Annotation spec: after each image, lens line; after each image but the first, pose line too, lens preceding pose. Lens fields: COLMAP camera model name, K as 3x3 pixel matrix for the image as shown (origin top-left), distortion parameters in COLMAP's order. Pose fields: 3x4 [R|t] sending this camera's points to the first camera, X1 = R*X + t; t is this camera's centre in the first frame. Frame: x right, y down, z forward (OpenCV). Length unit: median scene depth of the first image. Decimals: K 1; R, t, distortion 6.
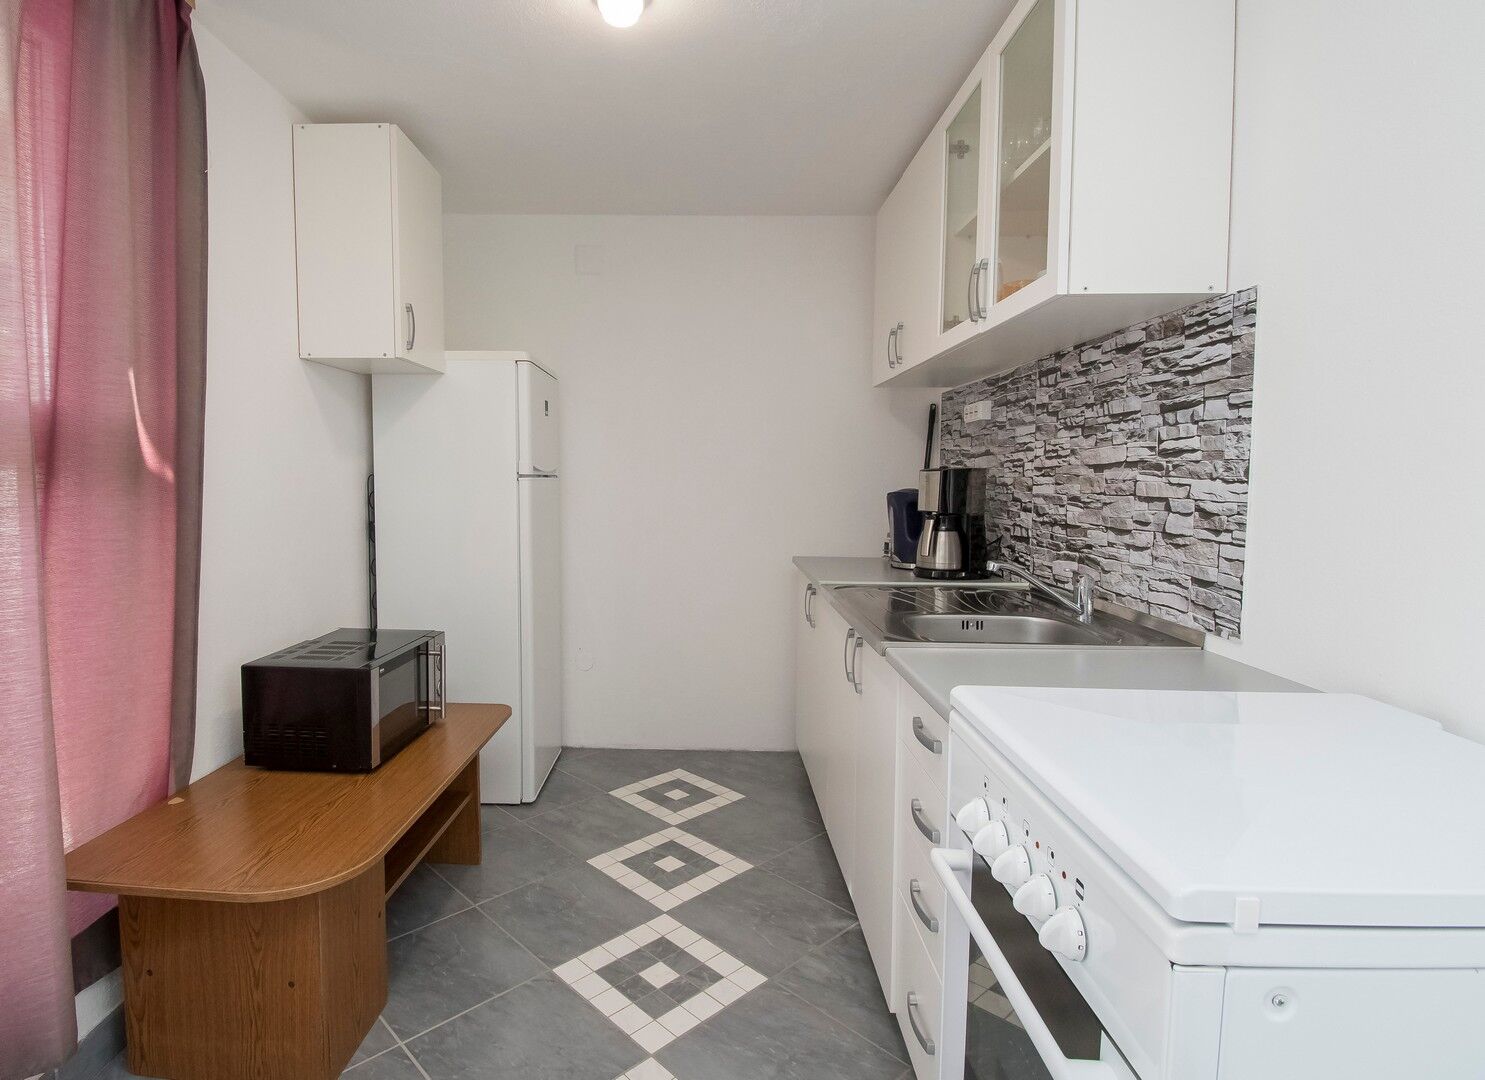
lens RADIAL K [[789.1, 0, 670.3], [0, 789.1, 521.0], [0, 0, 1]] dist [-0.028103, -0.002534]
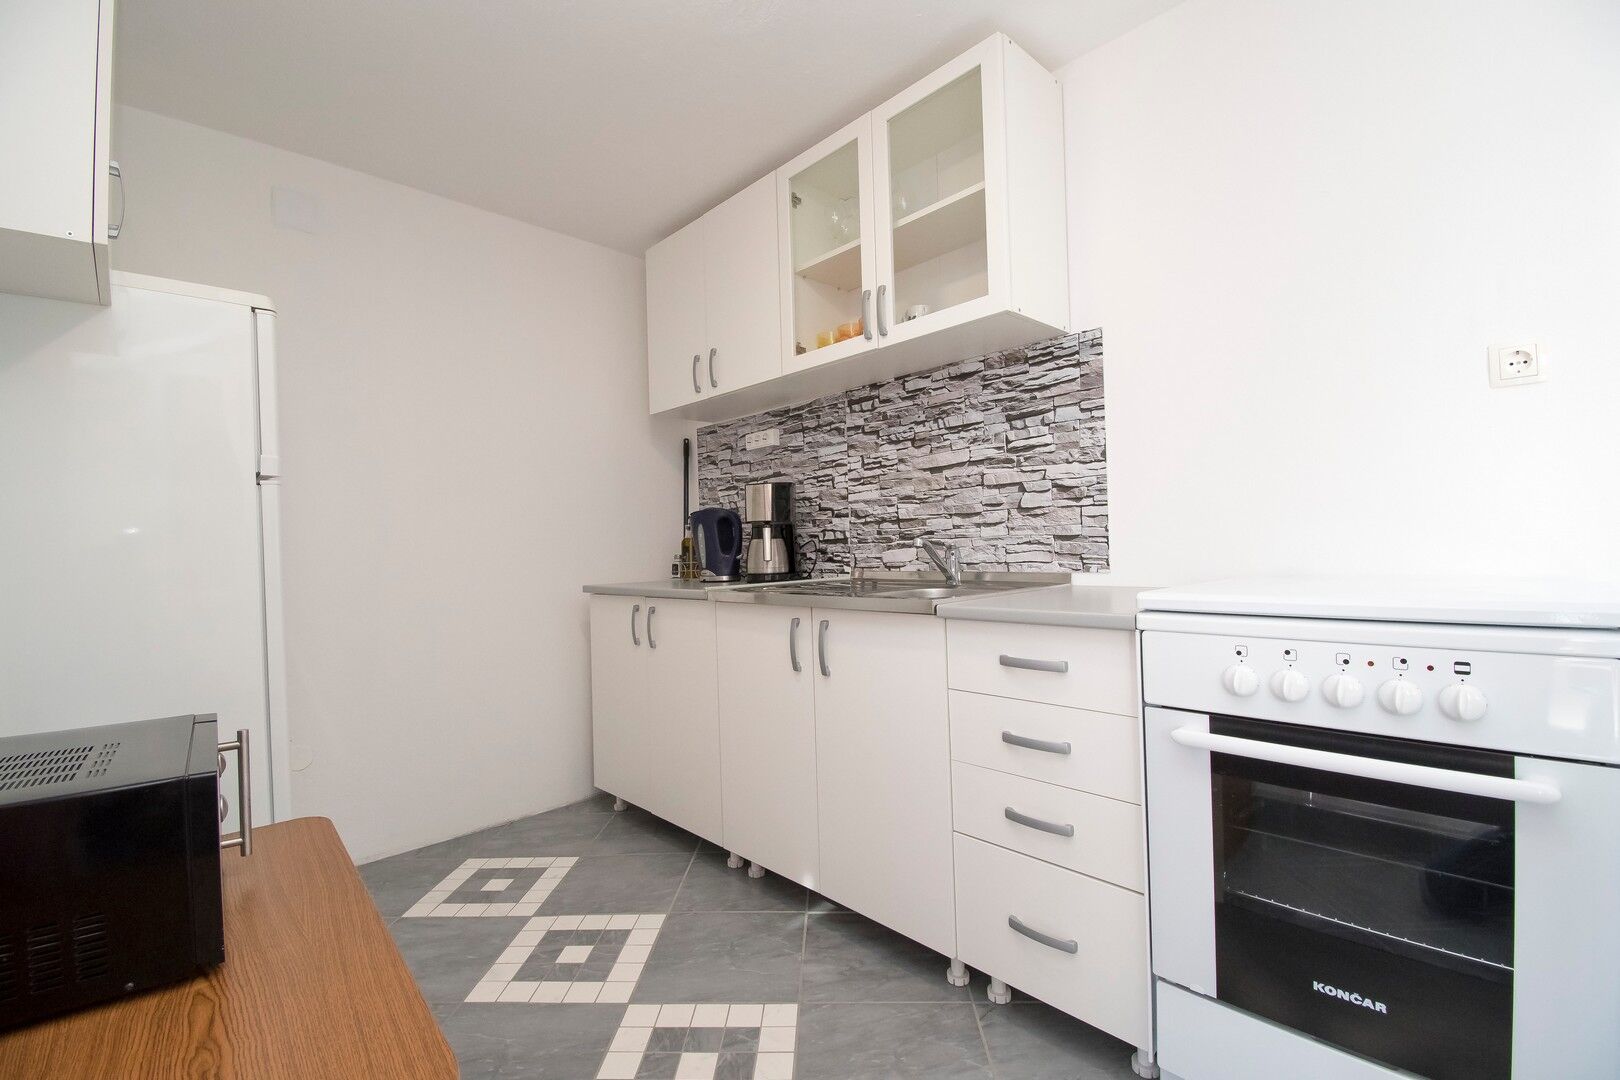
lens RADIAL K [[710.1, 0, 811.3], [0, 710.1, 540.3], [0, 0, 1]] dist [0.001749, -0.014770]
pose [[0.687329, -0.018948, 0.726099, -0.440272], [0.078849, 0.995699, -0.048656, 0.087820], [-0.722054, 0.090694, 0.685866, 0.363356]]
